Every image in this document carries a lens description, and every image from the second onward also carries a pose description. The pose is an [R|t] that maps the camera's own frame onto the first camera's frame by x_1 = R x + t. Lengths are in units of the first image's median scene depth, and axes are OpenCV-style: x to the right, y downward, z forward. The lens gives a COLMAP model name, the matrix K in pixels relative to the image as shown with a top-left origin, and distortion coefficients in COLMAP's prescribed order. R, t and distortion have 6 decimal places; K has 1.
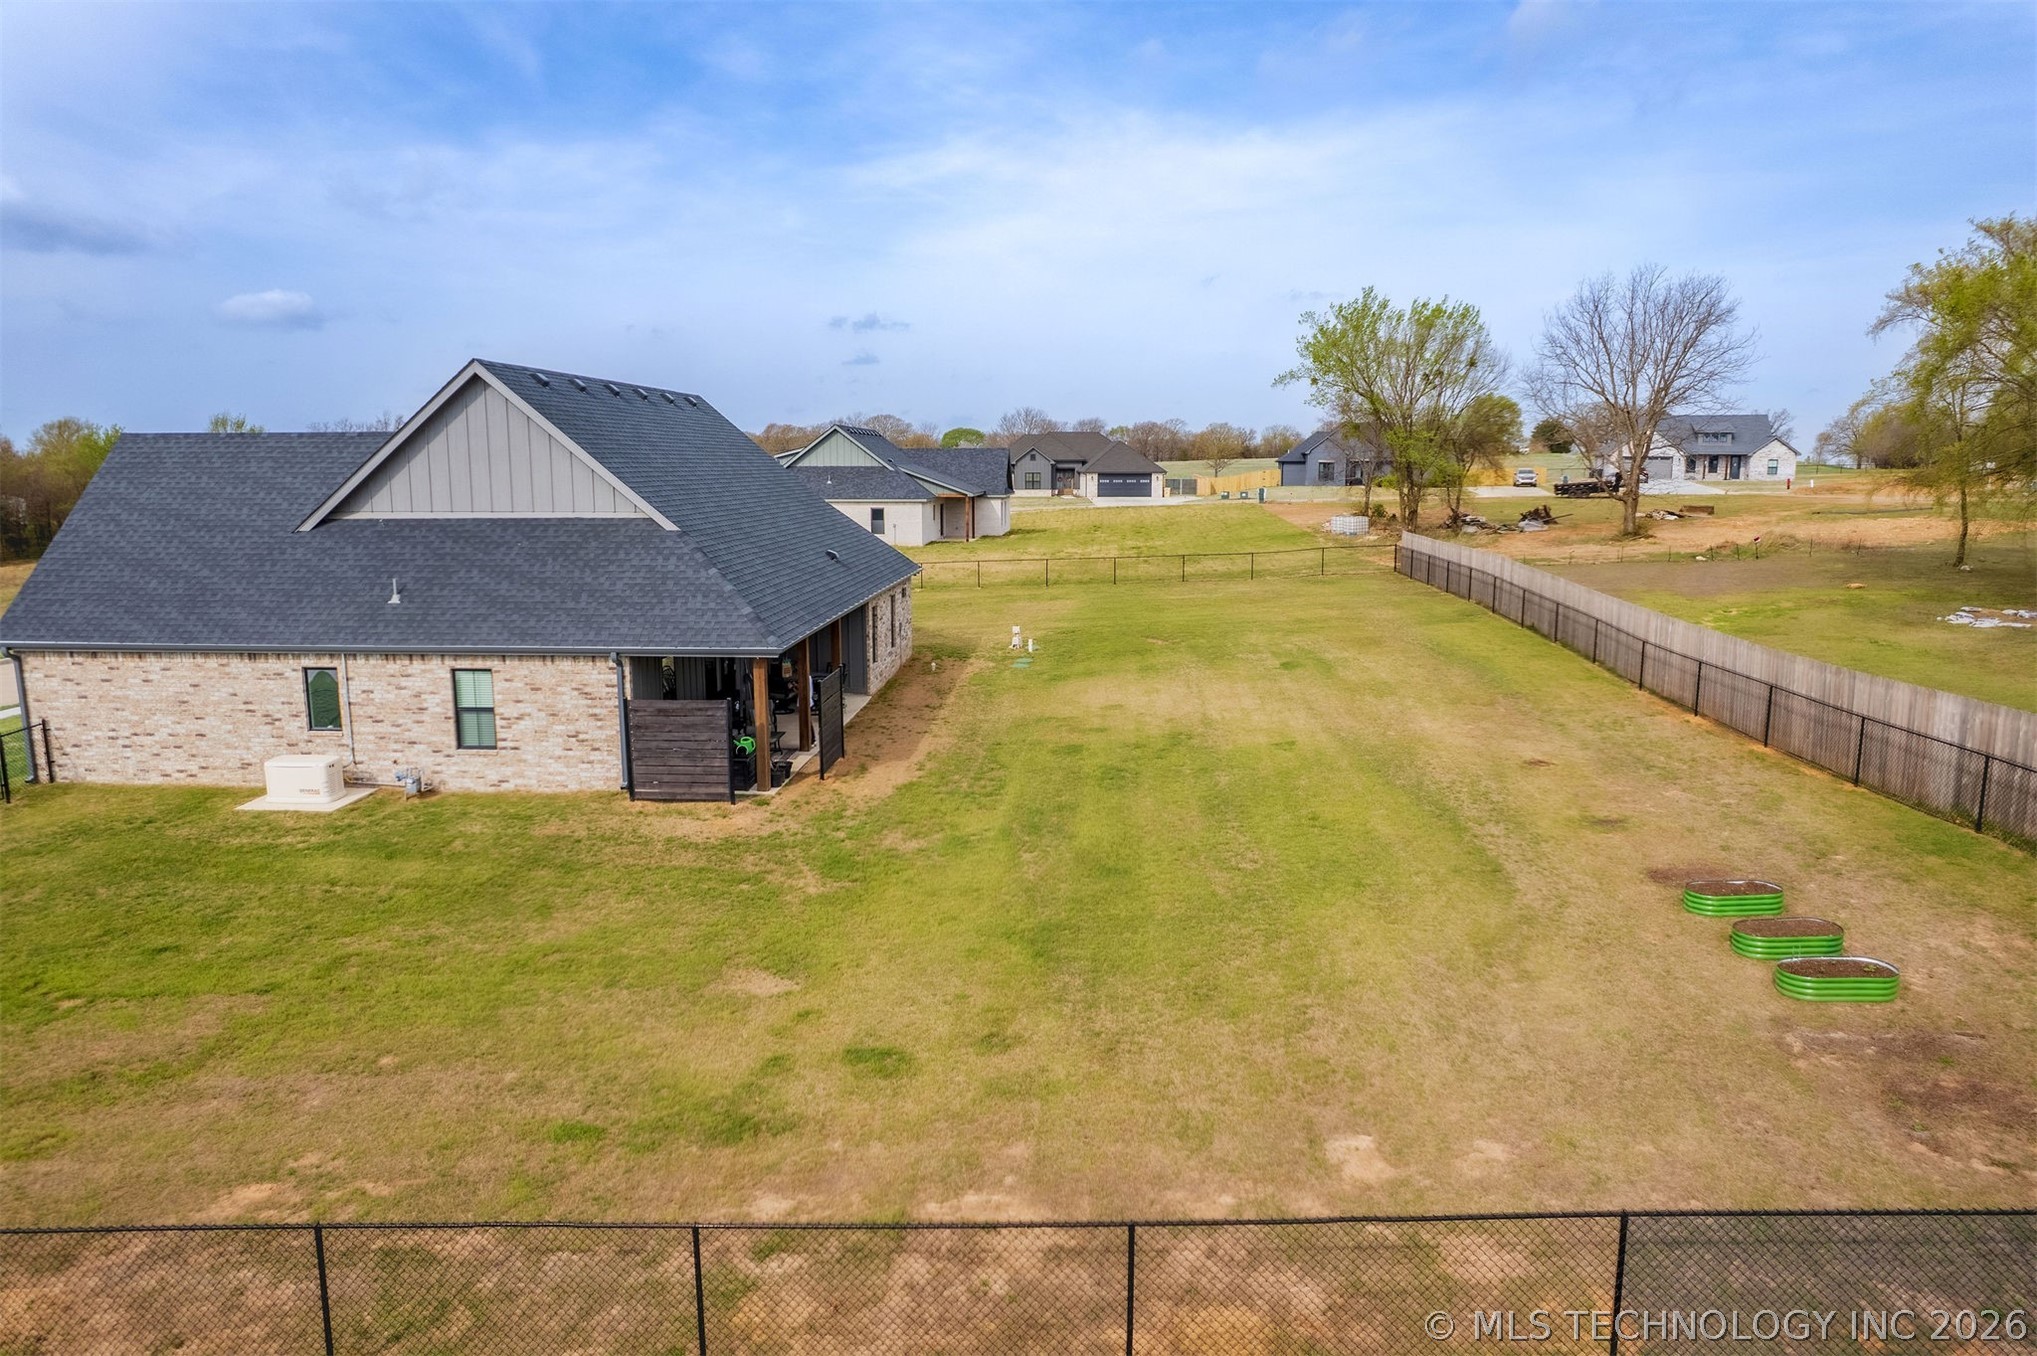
lens RADIAL K [[1307.0, 0, 1017.7], [0, 1307.0, 678.5], [0, 0, 1]] dist [-0.049965, 0.043330]
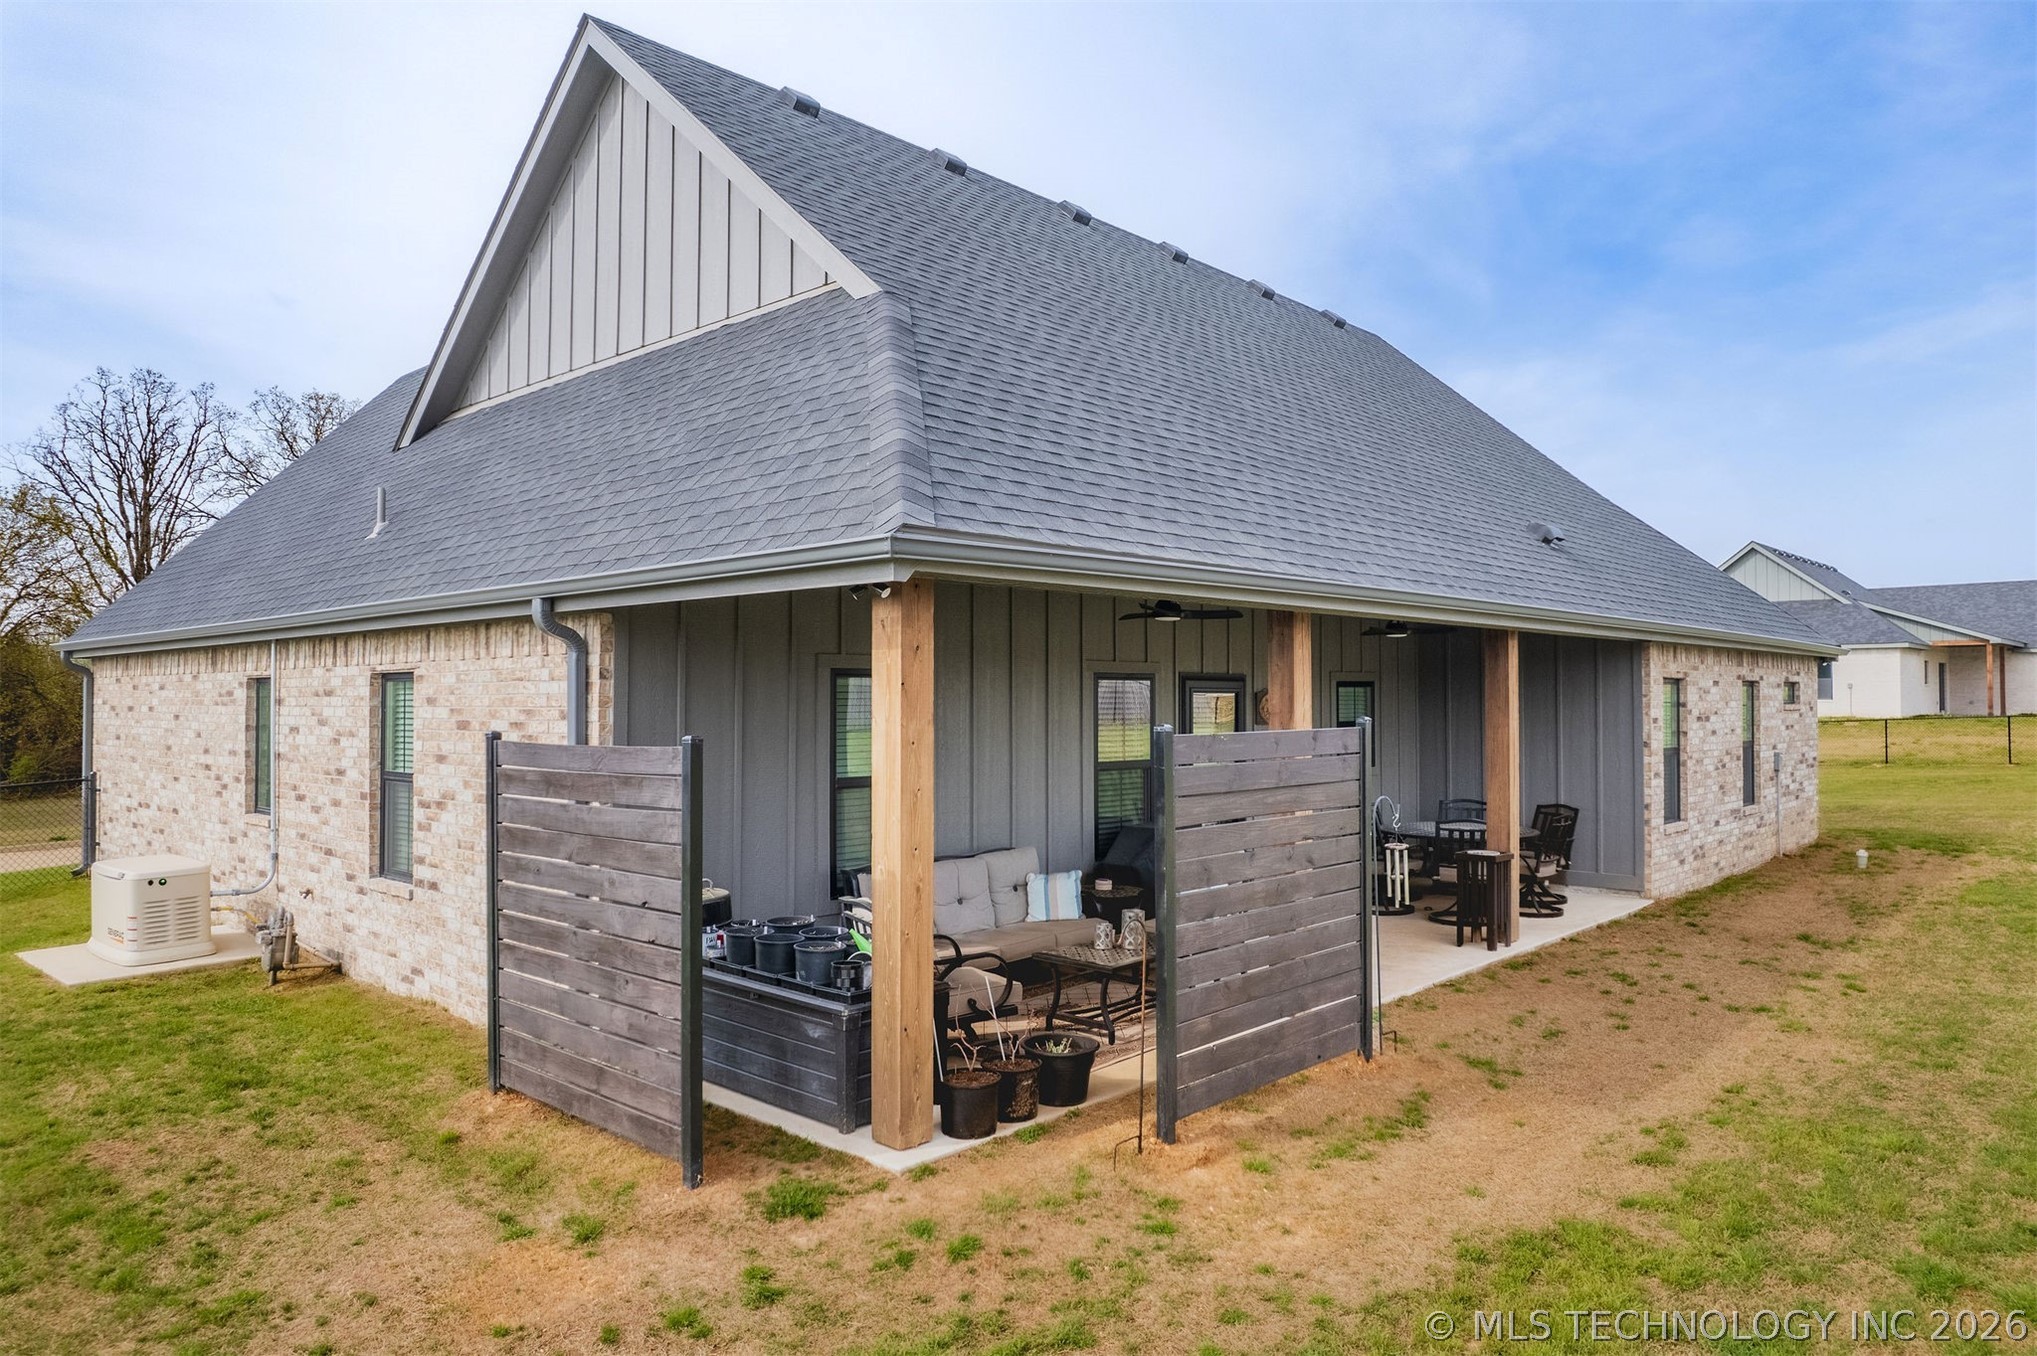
lens RADIAL K [[1307.0, 0, 1056.3], [0, 1307.0, 682.8], [0, 0, 1]] dist [-0.049965, 0.043330]
pose [[0.782215, -0.010733, -0.622916, -0.009974], [-0.100252, 0.984653, -0.142856, 0.022317], [0.614890, 0.174193, 0.769134, 0.577019]]
